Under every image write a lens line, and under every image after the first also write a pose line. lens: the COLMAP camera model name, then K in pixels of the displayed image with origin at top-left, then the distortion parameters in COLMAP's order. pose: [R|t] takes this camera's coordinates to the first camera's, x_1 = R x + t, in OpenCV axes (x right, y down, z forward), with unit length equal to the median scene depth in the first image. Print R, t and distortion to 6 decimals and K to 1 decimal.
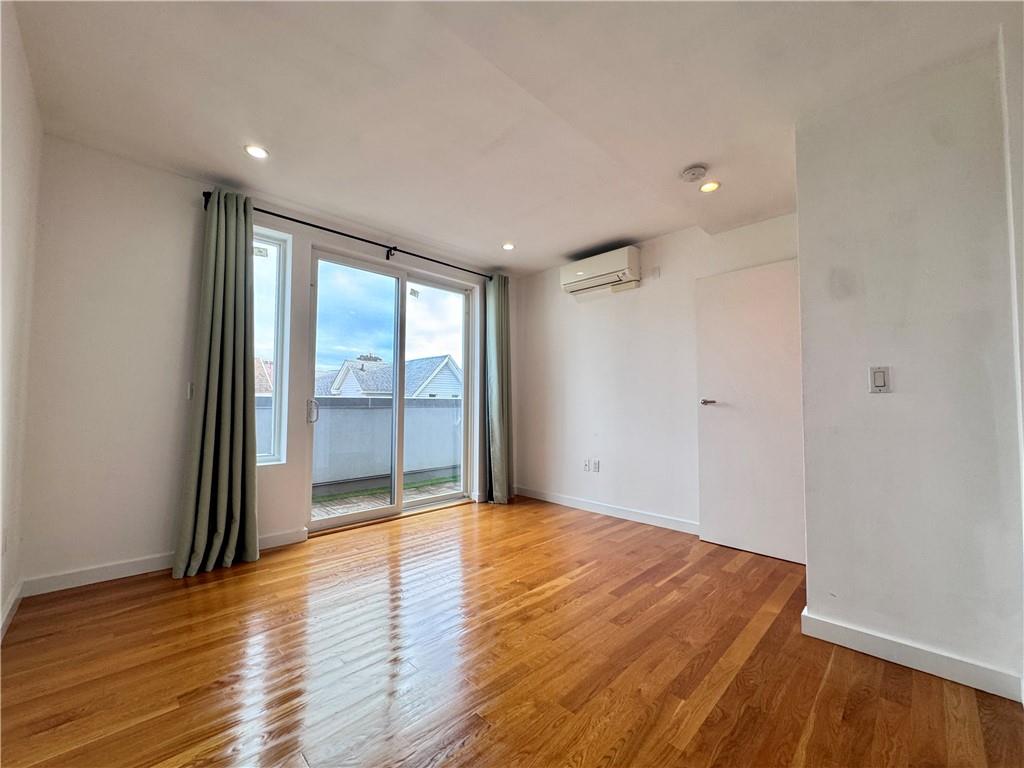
lens RADIAL K [[407.6, 0, 508.4], [0, 407.6, 375.2], [0, 0, 1]] dist [-0.004322, 0.001200]
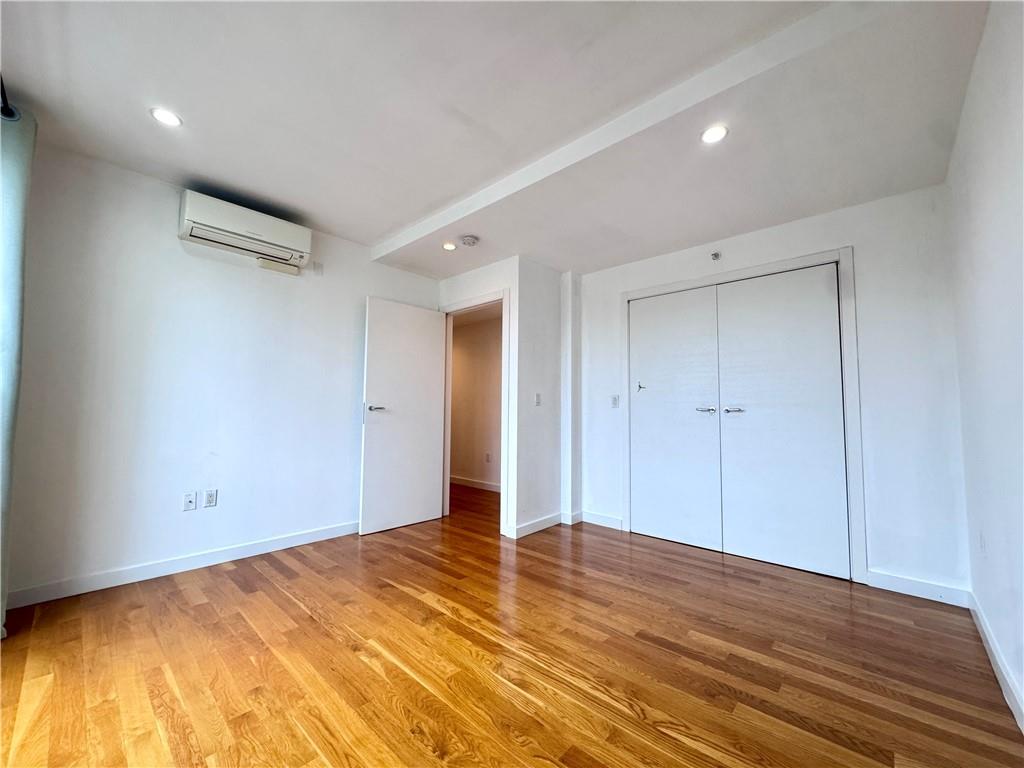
lens RADIAL K [[407.6, 0, 511.6], [0, 407.6, 382.1], [0, 0, 1]] dist [-0.004322, 0.001200]
pose [[-0.046118, 0.067863, 0.996628, -0.677606], [-0.076167, 0.994547, -0.071245, 0.044798], [-0.996028, -0.079195, -0.040698, 0.694681]]
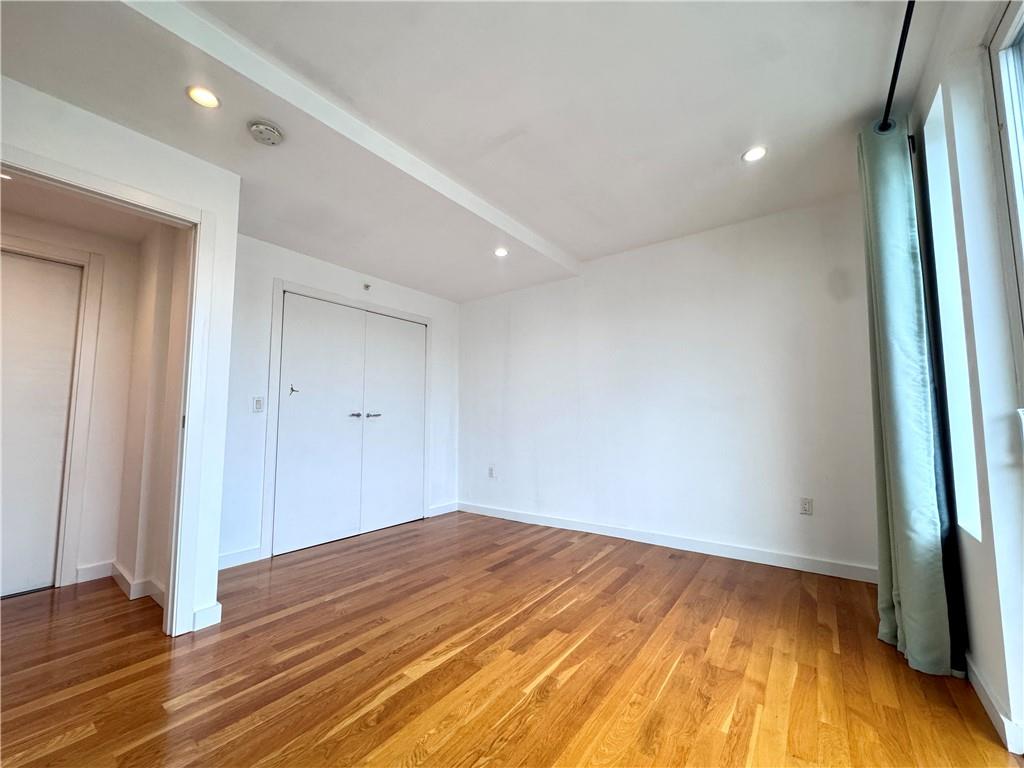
lens RADIAL K [[407.6, 0, 510.5], [0, 407.6, 383.4], [0, 0, 1]] dist [-0.004322, 0.001200]
pose [[-0.988885, -0.013164, -0.148100, 0.066641], [0.009698, 0.988241, -0.152594, 0.098401], [0.148367, -0.152335, -0.977129, 1.406237]]
